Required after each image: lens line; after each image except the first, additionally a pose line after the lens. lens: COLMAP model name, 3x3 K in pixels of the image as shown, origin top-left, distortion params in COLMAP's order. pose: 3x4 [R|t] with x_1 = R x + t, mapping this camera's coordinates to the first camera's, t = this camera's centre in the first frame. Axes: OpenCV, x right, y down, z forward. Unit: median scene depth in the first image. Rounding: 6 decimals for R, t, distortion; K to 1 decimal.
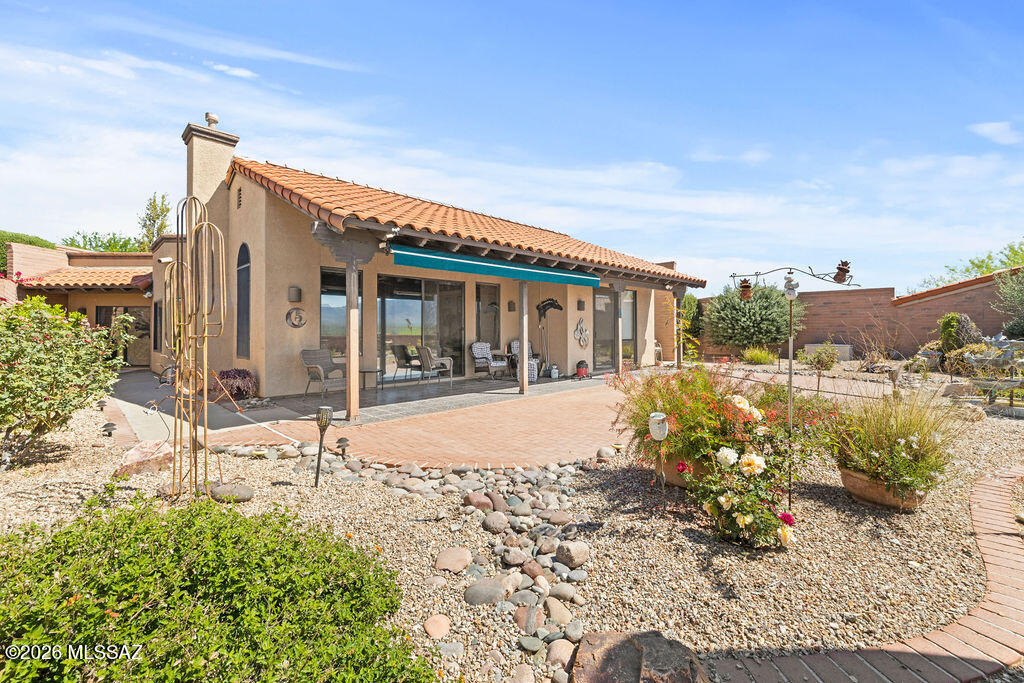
lens RADIAL K [[439.4, 0, 508.4], [0, 439.4, 326.7], [0, 0, 1]] dist [0.000072, 0.000267]
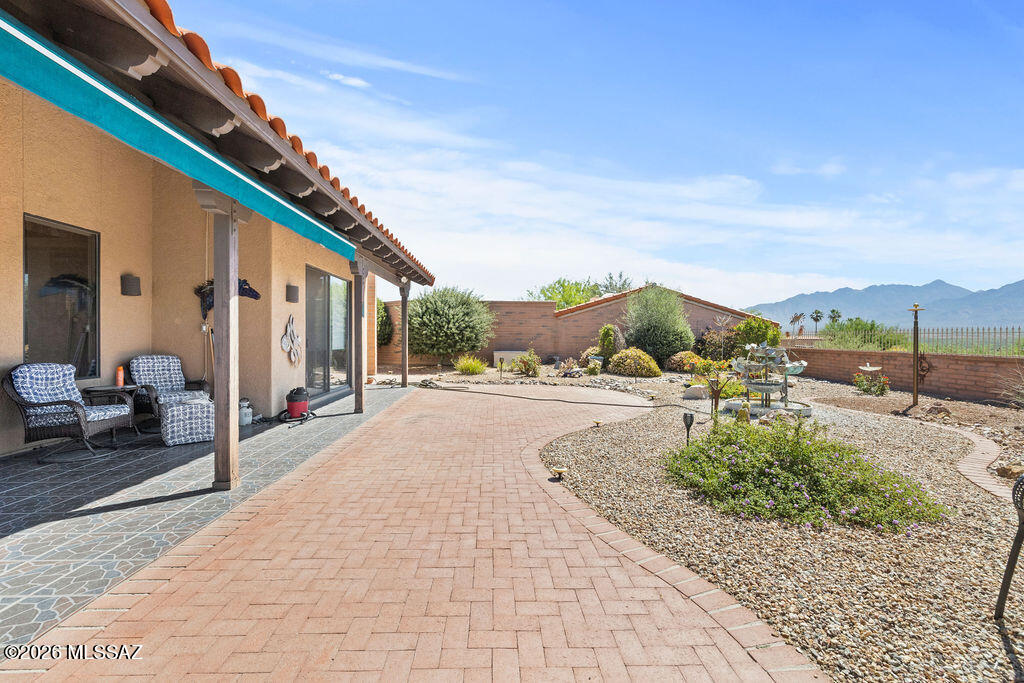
lens RADIAL K [[433.1, 0, 512.0], [0, 433.1, 341.5], [0, 0, 1]] dist [-0.000436, -0.000230]
pose [[0.674053, -0.000862, 0.738683, -0.047305], [-0.011525, 0.999865, 0.011683, 0.003964], [-0.738593, -0.016389, 0.673952, 0.292052]]
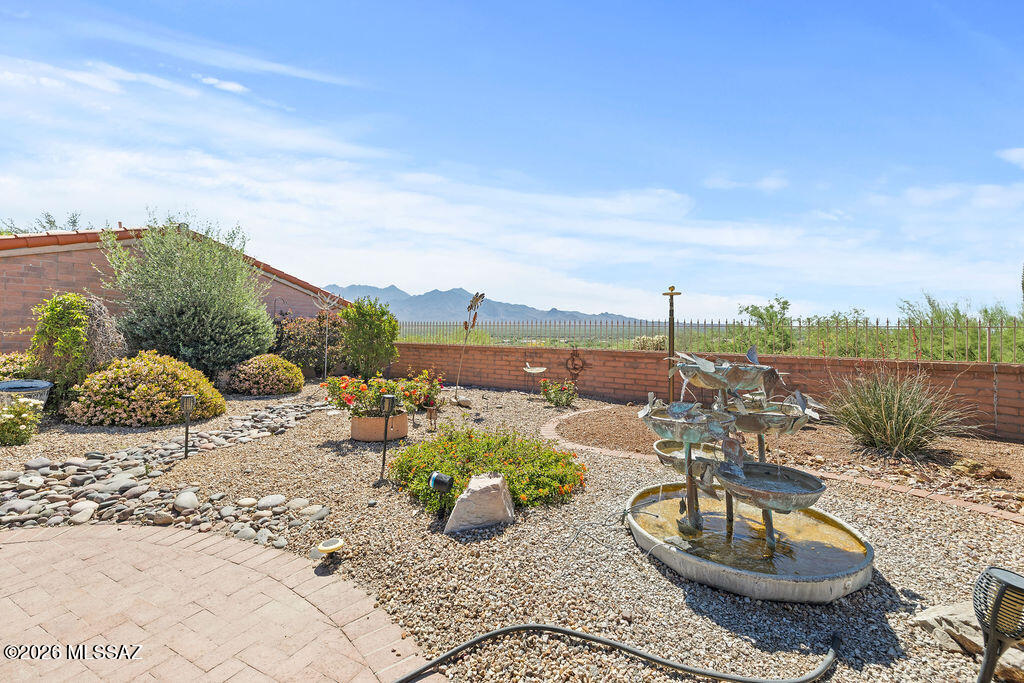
lens RADIAL K [[433.1, 0, 512.0], [0, 433.1, 341.5], [0, 0, 1]] dist [-0.000436, -0.000230]
pose [[-0.297655, -0.022837, 0.954400, 0.324994], [-0.014582, 0.999706, 0.019373, 0.002593], [-0.954562, -0.008150, -0.297900, 0.518646]]
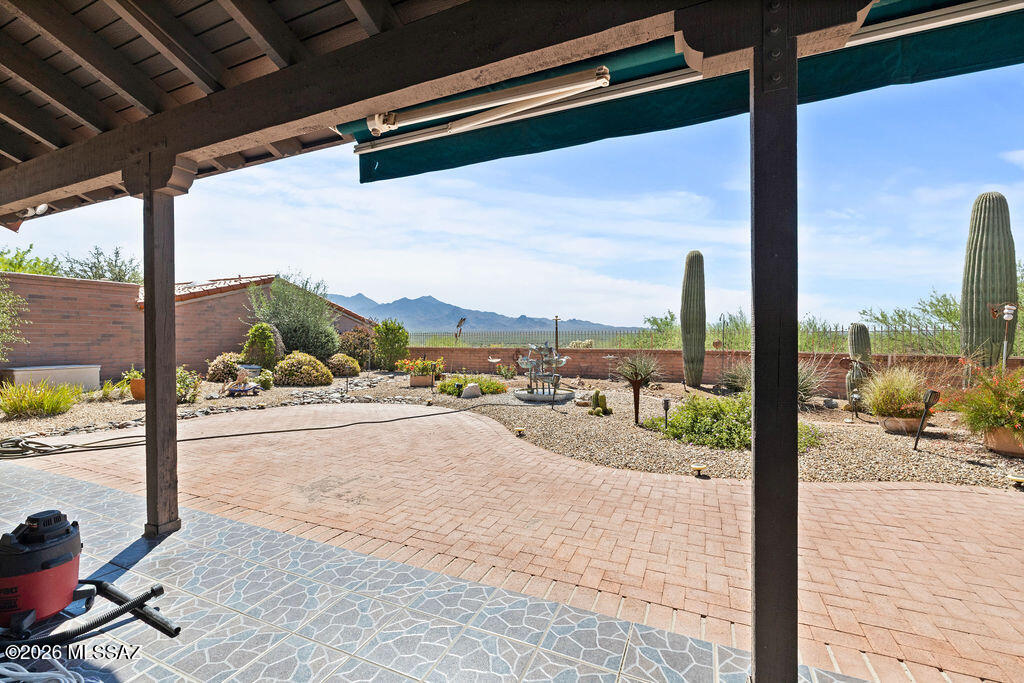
lens RADIAL K [[433.1, 0, 512.0], [0, 433.1, 341.5], [0, 0, 1]] dist [-0.000436, -0.000230]
pose [[-0.363133, -0.002755, 0.931733, -0.046536], [-0.000161, 0.999996, 0.002894, 0.004140], [-0.931737, 0.000901, -0.363132, 0.631984]]
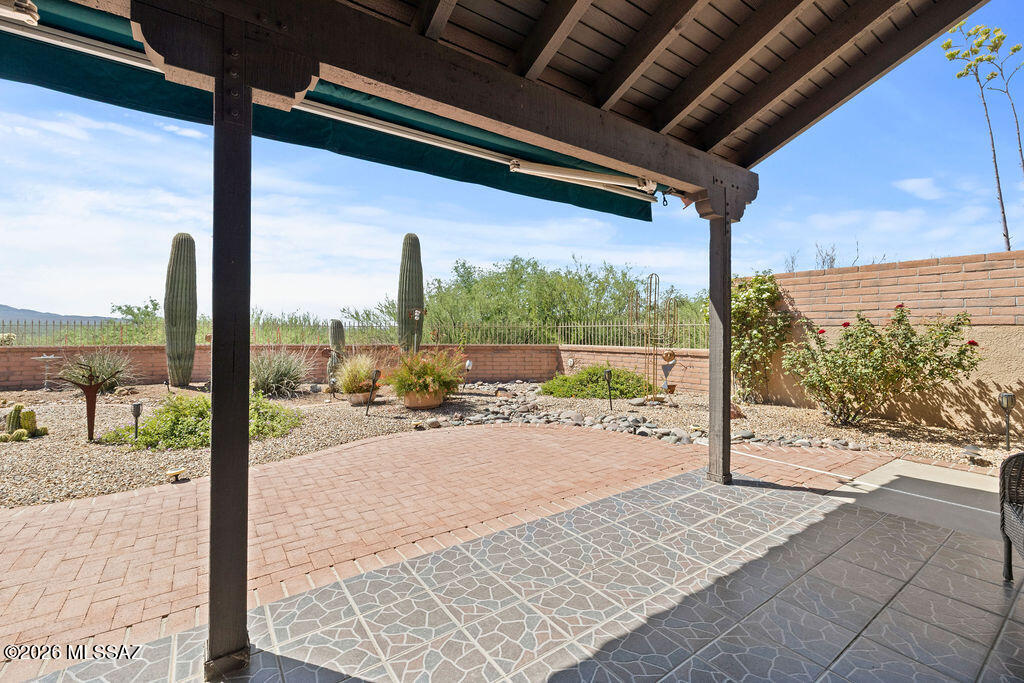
lens RADIAL K [[439.4, 0, 508.4], [0, 439.4, 326.7], [0, 0, 1]] dist [0.000072, 0.000267]
pose [[-0.985327, 0.004567, 0.170615, -0.067330], [0.002107, 0.999891, -0.014596, 0.004050], [-0.170663, -0.014022, -0.985230, 0.642002]]
